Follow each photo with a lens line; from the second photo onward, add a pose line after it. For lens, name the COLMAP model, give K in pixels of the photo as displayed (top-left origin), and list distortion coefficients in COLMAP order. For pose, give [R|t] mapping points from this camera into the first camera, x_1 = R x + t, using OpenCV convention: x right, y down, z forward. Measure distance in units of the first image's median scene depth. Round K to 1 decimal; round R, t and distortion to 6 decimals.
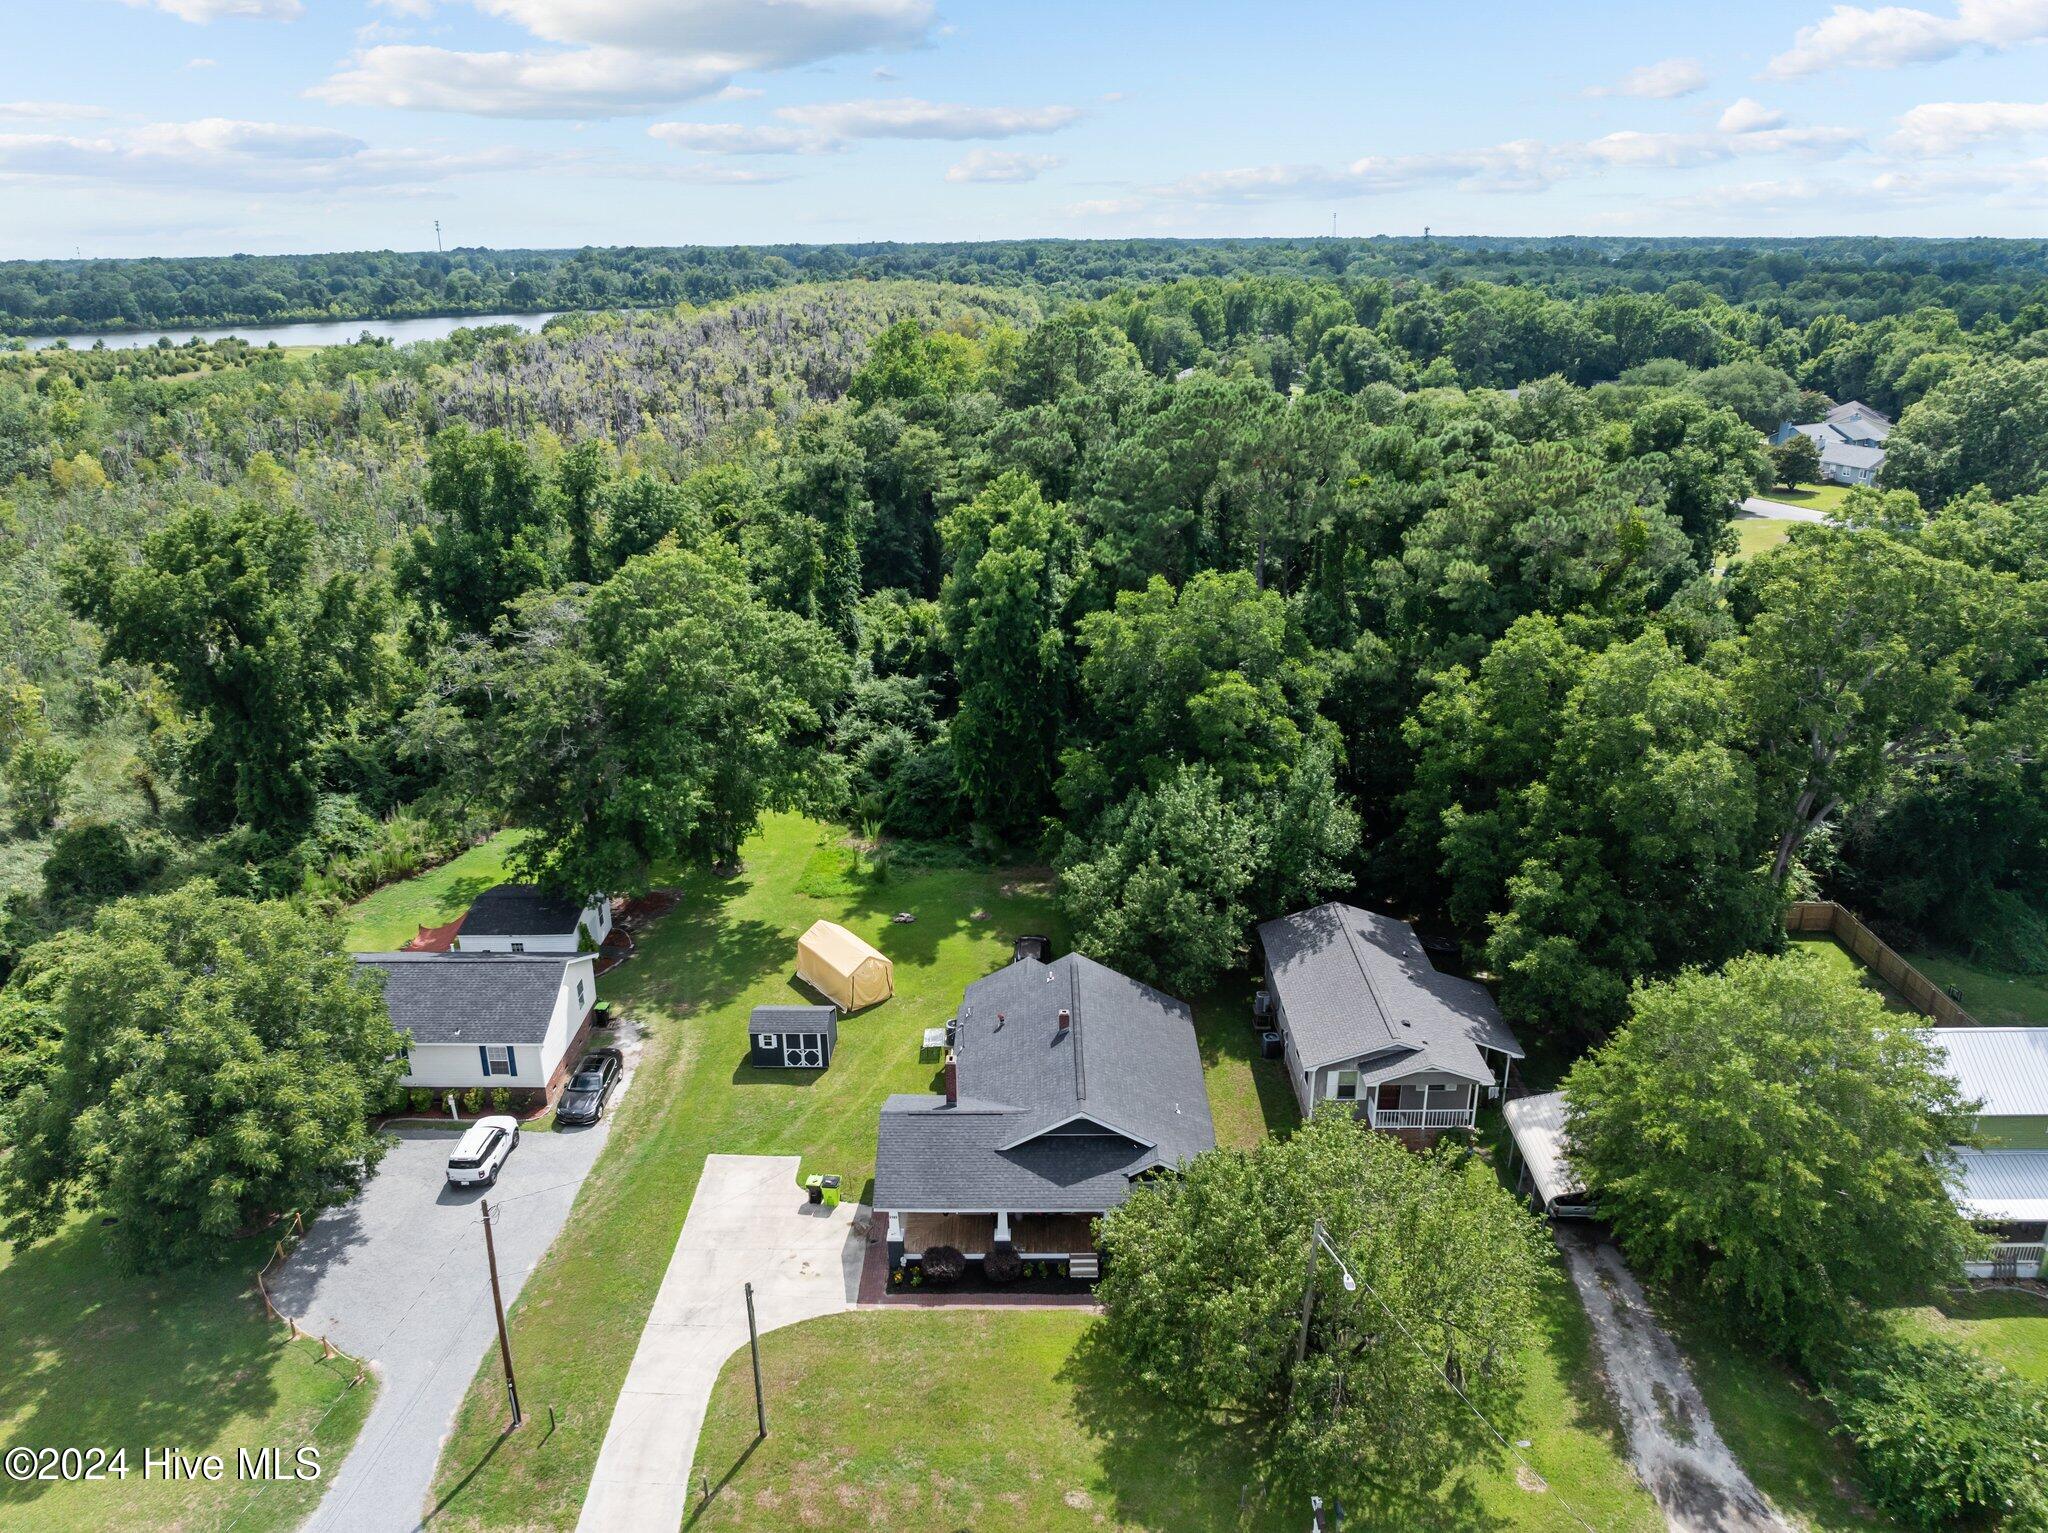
lens RADIAL K [[1444.8, 0, 1024.0], [0, 1444.8, 766.5], [0, 0, 1]] dist [-0.038298, 0.002955]
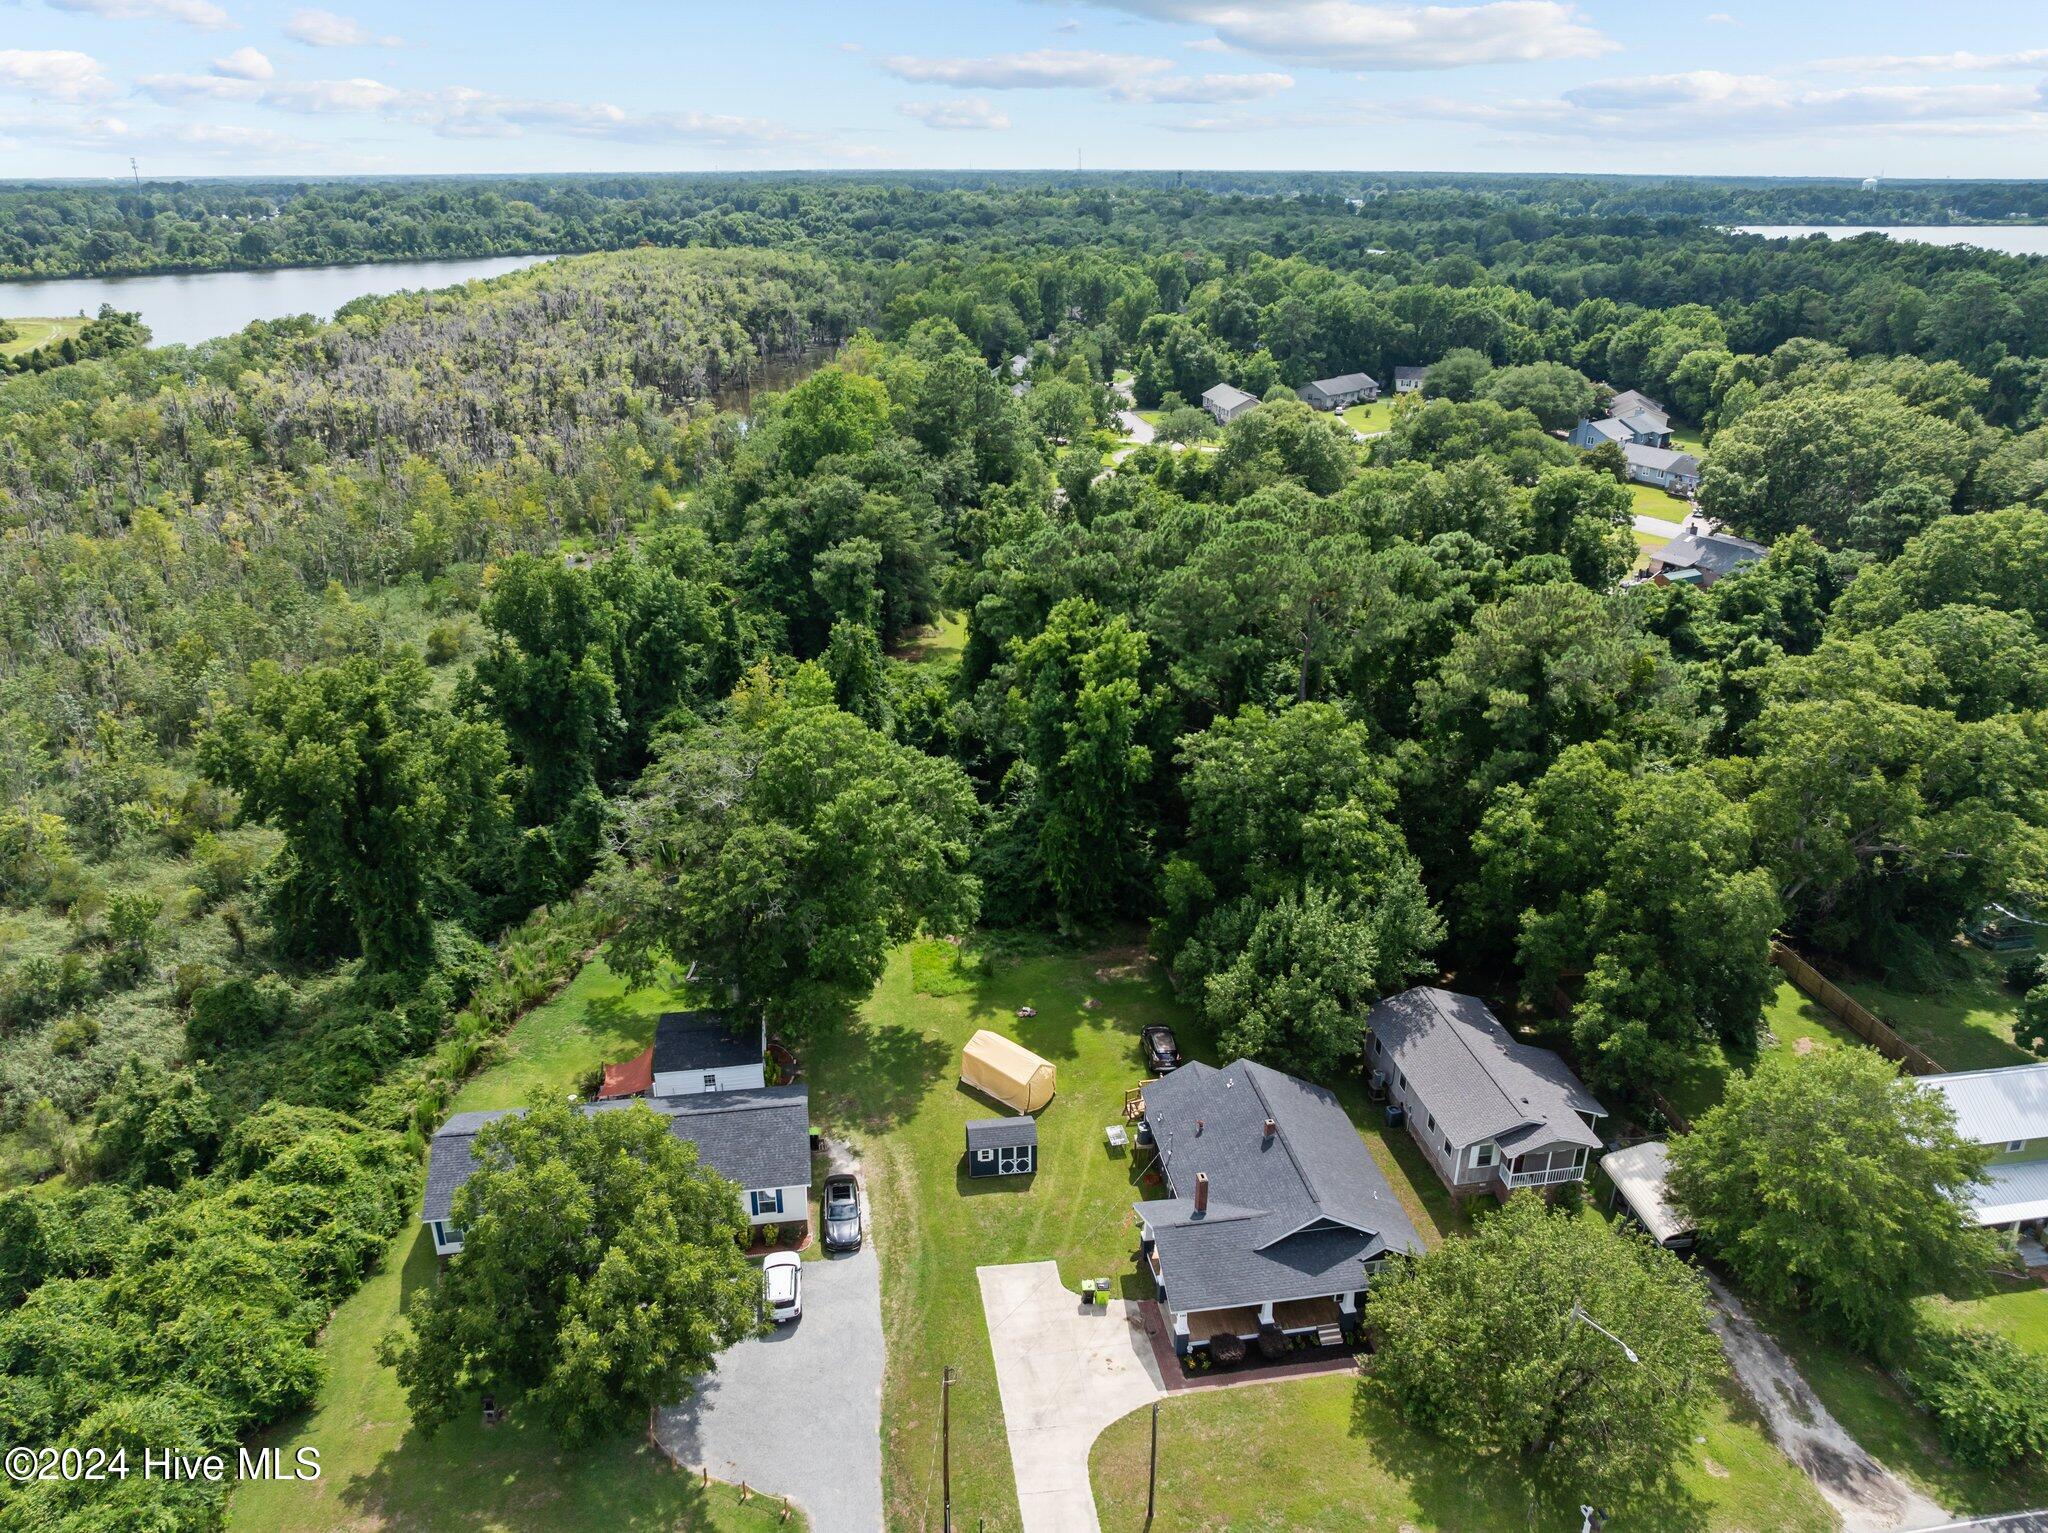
lens RADIAL K [[1450.7, 0, 1024.0], [0, 1450.7, 760.2], [0, 0, 1]] dist [-0.041089, 0.006313]
pose [[0.985704, -0.053729, 0.159688, -0.298660], [0.047566, 0.997977, 0.042171, -0.163294], [-0.161631, -0.033972, 0.986266, -0.128258]]
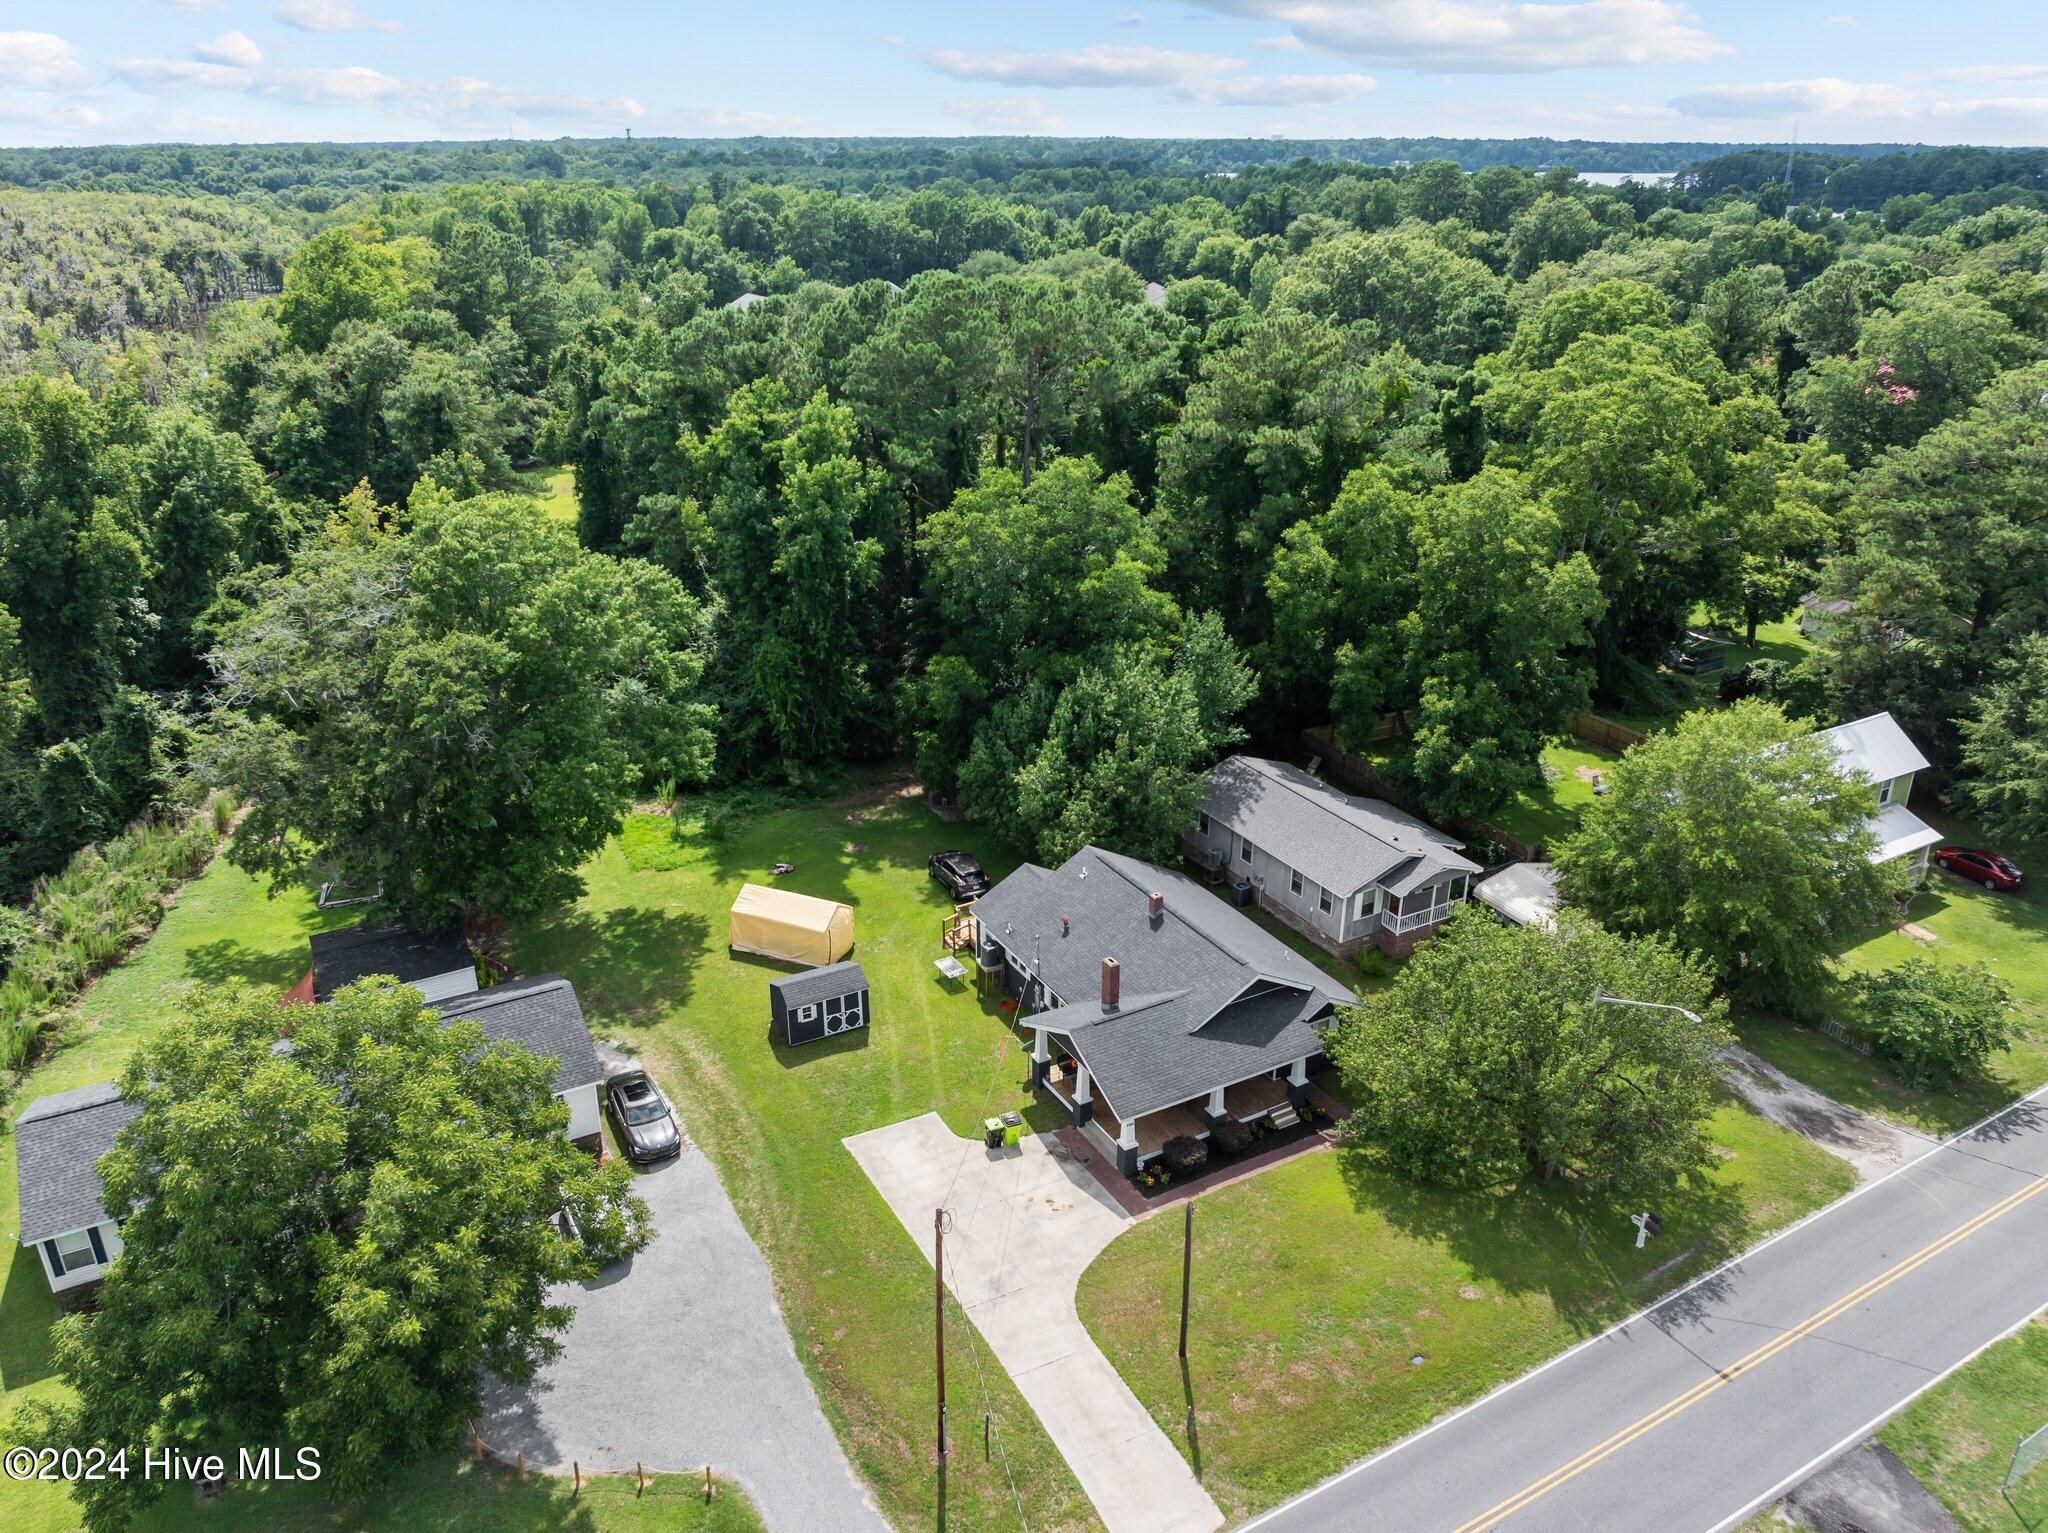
lens RADIAL K [[1471.7, 0, 1024.0], [0, 1471.7, 766.5], [0, 0, 1]] dist [-0.033985, -0.001879]
pose [[0.867770, -0.187075, 0.460410, -0.432873], [0.162681, 0.982331, 0.092525, -0.024737], [-0.469585, -0.005391, 0.882871, 0.111820]]
